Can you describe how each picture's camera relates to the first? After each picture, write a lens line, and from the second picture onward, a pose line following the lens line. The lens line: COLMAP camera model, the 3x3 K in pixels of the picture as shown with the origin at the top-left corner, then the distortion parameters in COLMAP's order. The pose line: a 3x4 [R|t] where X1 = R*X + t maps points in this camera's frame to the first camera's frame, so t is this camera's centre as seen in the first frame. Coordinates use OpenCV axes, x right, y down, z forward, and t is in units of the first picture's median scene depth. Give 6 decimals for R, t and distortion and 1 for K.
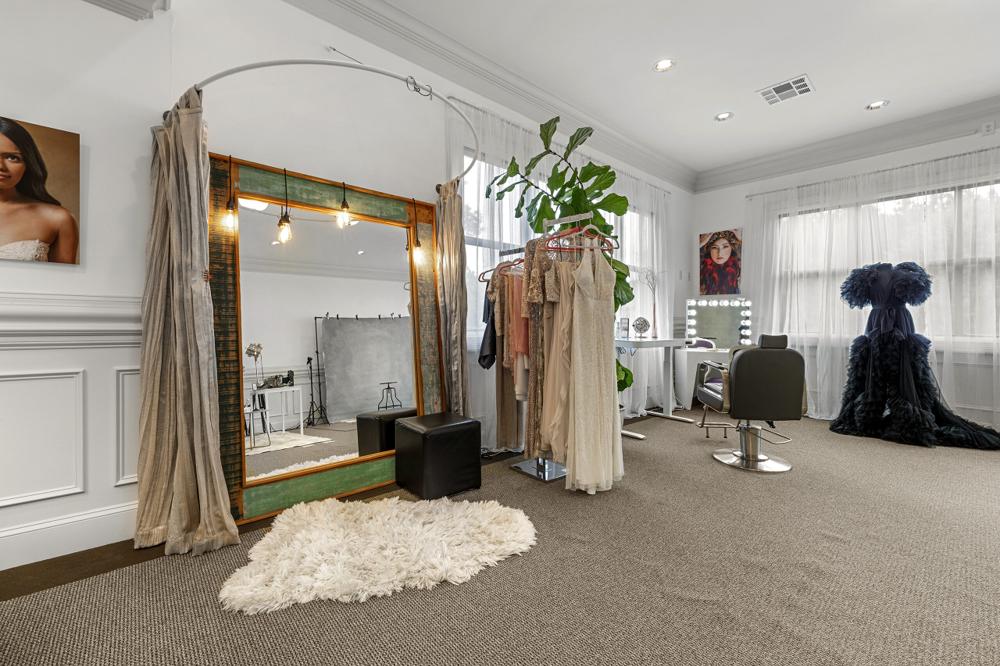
lens RADIAL K [[411.1, 0, 503.1], [0, 411.1, 320.7], [0, 0, 1]] dist [0.000062, 0.000057]
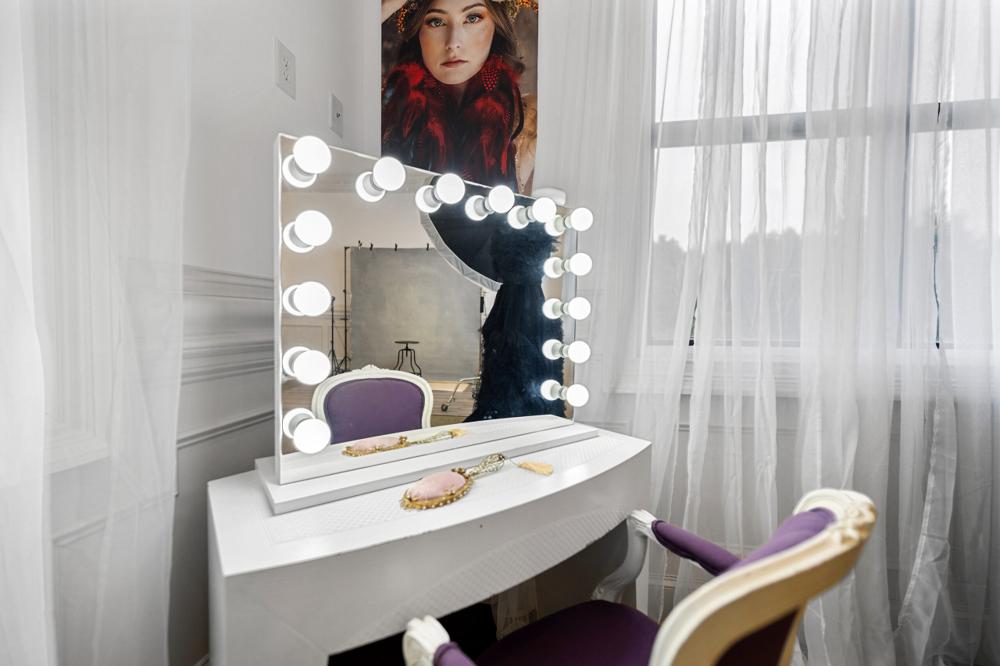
lens RADIAL K [[404.7, 0, 497.1], [0, 404.7, 335.3], [0, 0, 1]] dist [-0.001910, -0.000017]
pose [[0.782304, -0.023933, 0.622437, 0.571782], [-0.003473, 0.999078, 0.042780, 0.014089], [-0.622887, -0.035629, 0.781500, 1.150992]]
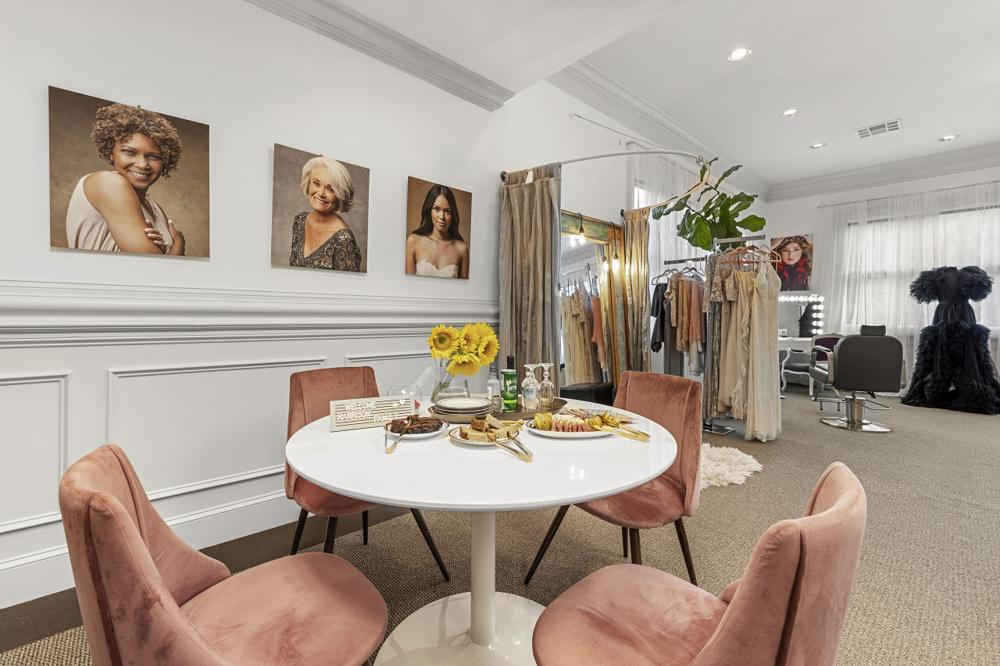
lens RADIAL K [[409.0, 0, 498.6], [0, 409.0, 318.2], [0, 0, 1]] dist [-0.001163, -0.000204]
pose [[0.999980, -0.002672, -0.005692, -0.426787], [0.002748, 0.999907, 0.013375, -0.006748], [0.005656, -0.013391, 0.999894, -0.232178]]
